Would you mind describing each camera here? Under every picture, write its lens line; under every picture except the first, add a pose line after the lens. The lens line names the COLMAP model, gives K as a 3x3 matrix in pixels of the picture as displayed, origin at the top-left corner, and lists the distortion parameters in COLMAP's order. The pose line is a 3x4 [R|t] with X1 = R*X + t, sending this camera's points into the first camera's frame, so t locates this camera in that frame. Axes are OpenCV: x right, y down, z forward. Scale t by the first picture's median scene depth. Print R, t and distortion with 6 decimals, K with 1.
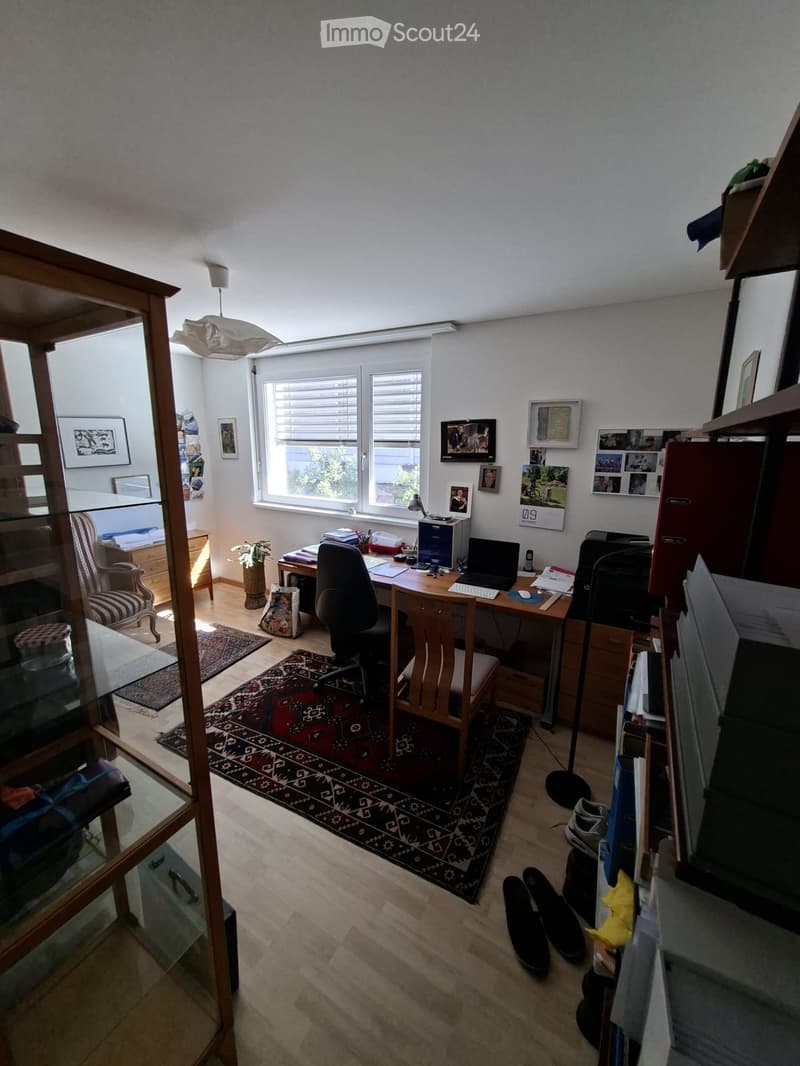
lens RADIAL K [[423.9, 0, 403.2], [0, 423.9, 527.3], [0, 0, 1]] dist [-0.013647, 0.008052]
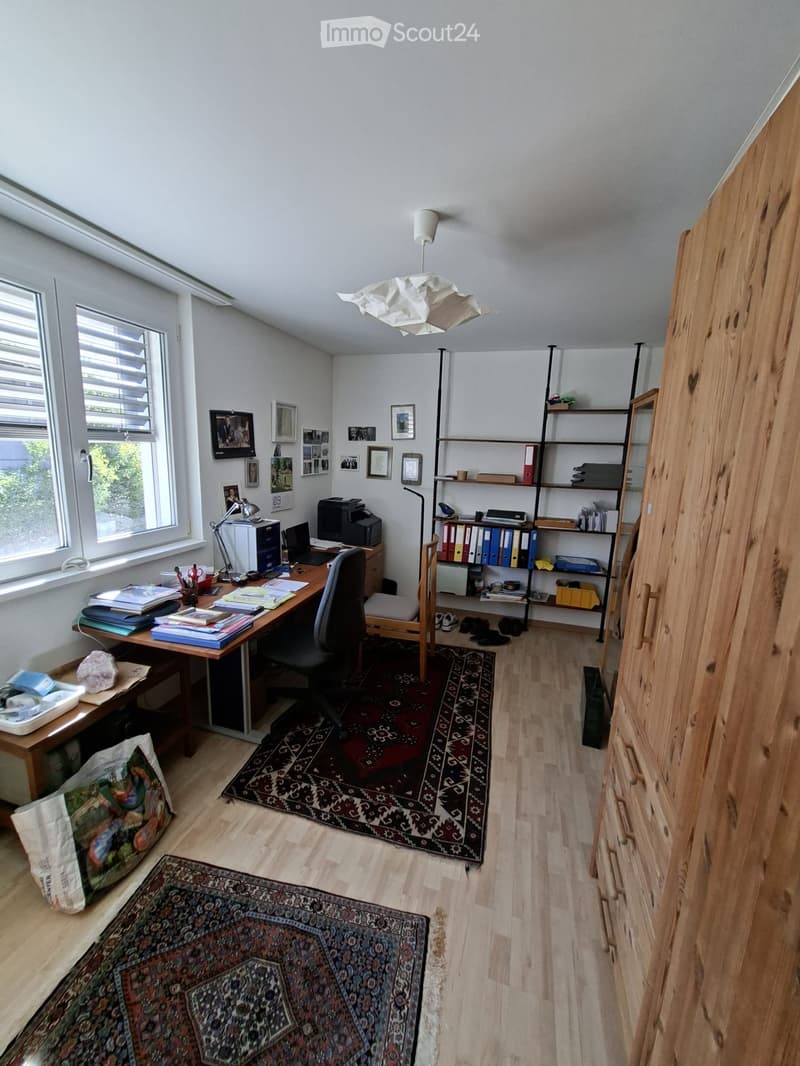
lens RADIAL K [[423.9, 0, 403.2], [0, 423.9, 527.3], [0, 0, 1]] dist [-0.013647, 0.008052]
pose [[-0.232497, -0.201997, 0.951390, -0.897819], [0.153562, 0.958302, 0.240991, -0.187790], [-0.960398, 0.202127, -0.191783, 0.922908]]
